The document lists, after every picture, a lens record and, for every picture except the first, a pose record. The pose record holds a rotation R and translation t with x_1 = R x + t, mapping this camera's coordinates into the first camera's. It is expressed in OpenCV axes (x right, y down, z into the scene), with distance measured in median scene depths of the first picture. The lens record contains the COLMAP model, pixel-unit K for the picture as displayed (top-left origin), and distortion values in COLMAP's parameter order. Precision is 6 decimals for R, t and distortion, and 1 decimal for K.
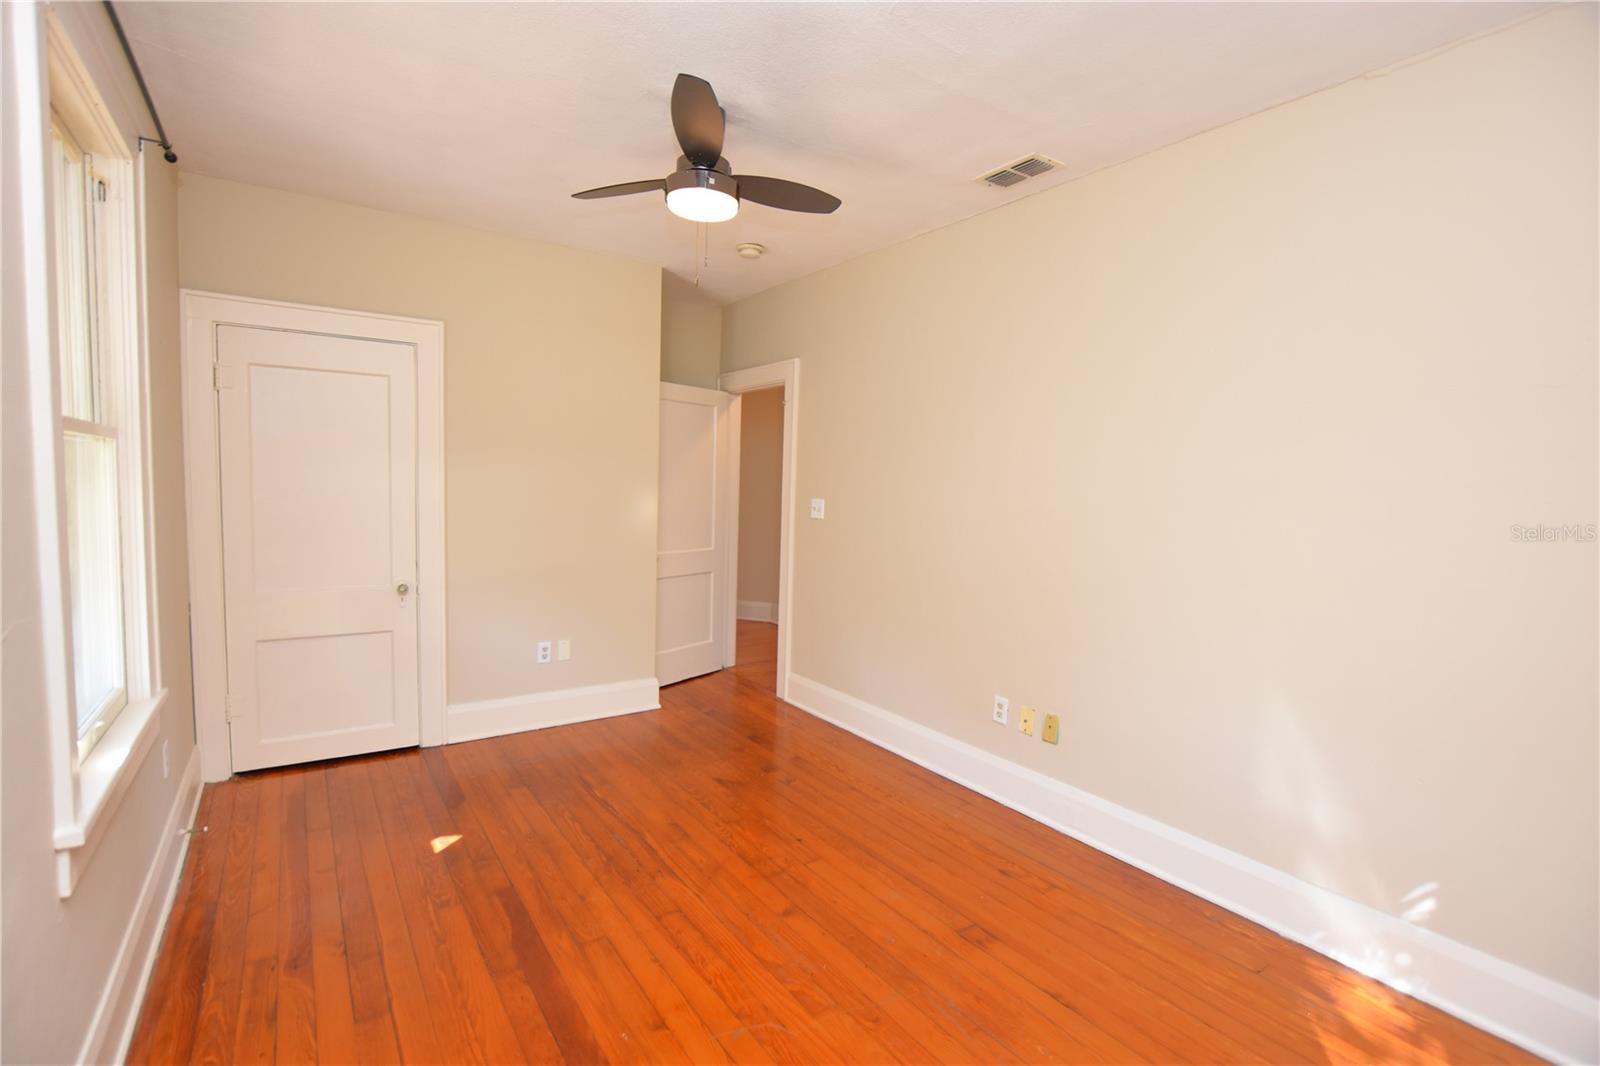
lens RADIAL K [[714.9, 0, 793.1], [0, 714.9, 535.8], [0, 0, 1]] dist [-0.030529, 0.003966]
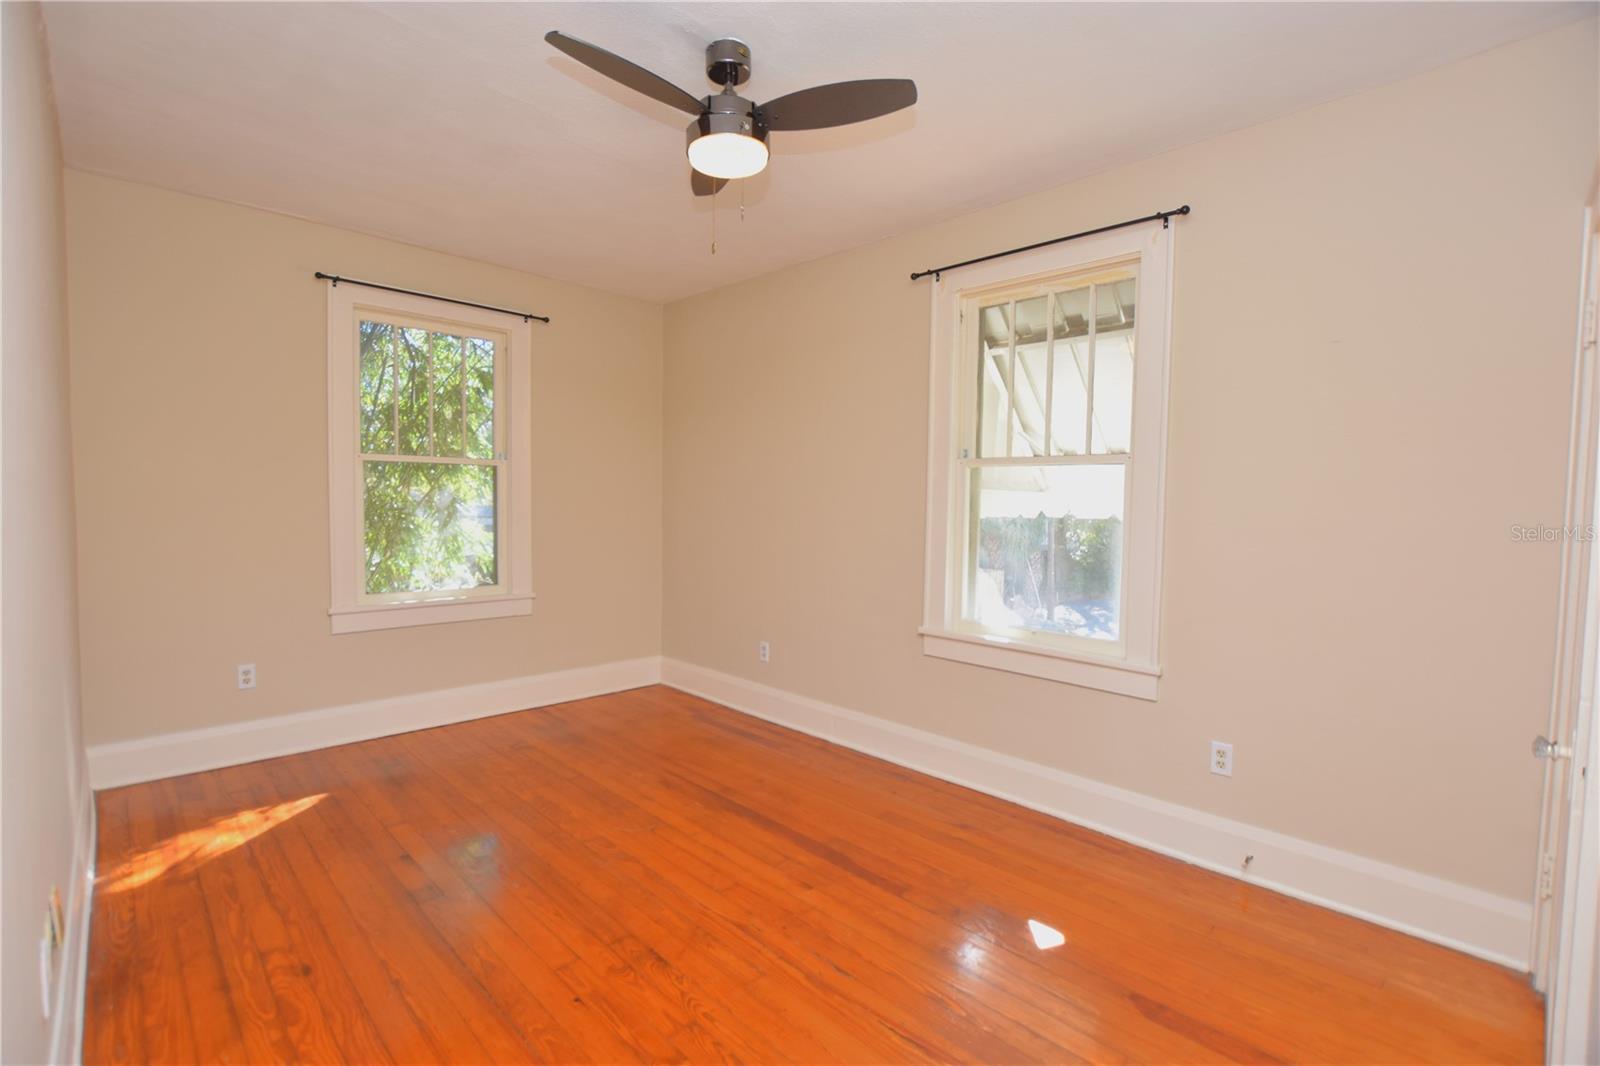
lens RADIAL K [[714.9, 0, 793.1], [0, 714.9, 535.8], [0, 0, 1]] dist [-0.030529, 0.003966]
pose [[-0.985540, -0.038127, -0.165099, -0.078855], [-0.057720, 0.991623, 0.115551, -0.104967], [0.159310, 0.123410, -0.979485, 1.999713]]
